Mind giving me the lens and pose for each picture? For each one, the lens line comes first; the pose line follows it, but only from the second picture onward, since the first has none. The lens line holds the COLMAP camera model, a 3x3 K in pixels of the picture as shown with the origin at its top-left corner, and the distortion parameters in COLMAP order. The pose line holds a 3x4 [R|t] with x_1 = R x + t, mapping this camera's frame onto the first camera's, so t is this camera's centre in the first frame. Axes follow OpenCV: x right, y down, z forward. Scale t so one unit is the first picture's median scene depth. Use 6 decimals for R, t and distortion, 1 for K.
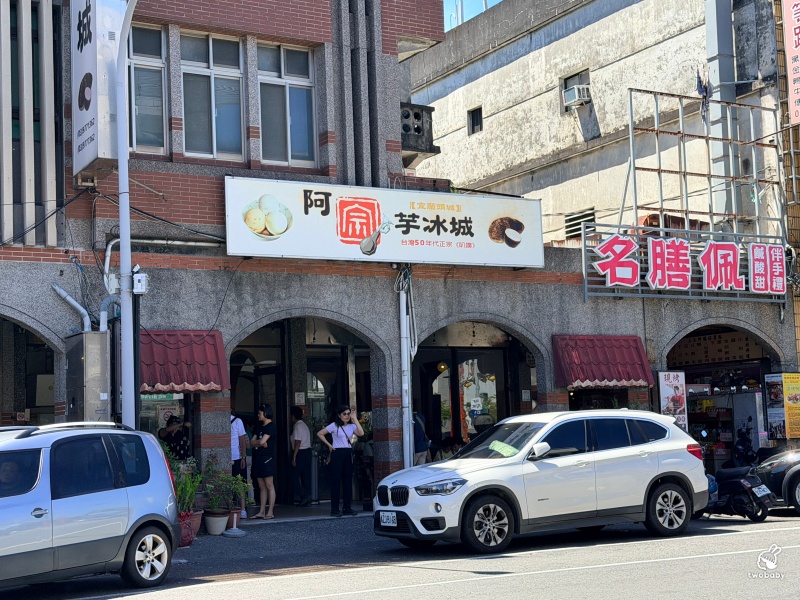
lens RADIAL K [[1267.7, 0, 400.0], [0, 1267.7, 300.7], [0, 0, 1]] dist [-0.045608, 0.000000]
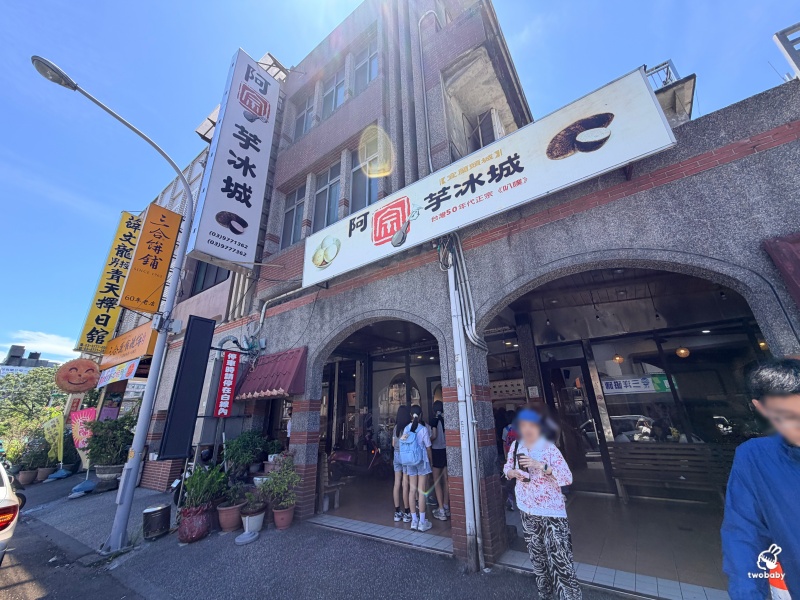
lens RADIAL K [[320.2, 0, 400.9], [0, 320.2, 300.7], [0, 0, 1]] dist [0.001969, -0.000284]
pose [[0.405961, -0.305027, -0.861484, 0.178981], [0.107085, 0.952039, -0.286628, 0.077293], [0.907595, 0.024108, 0.419155, 0.877300]]
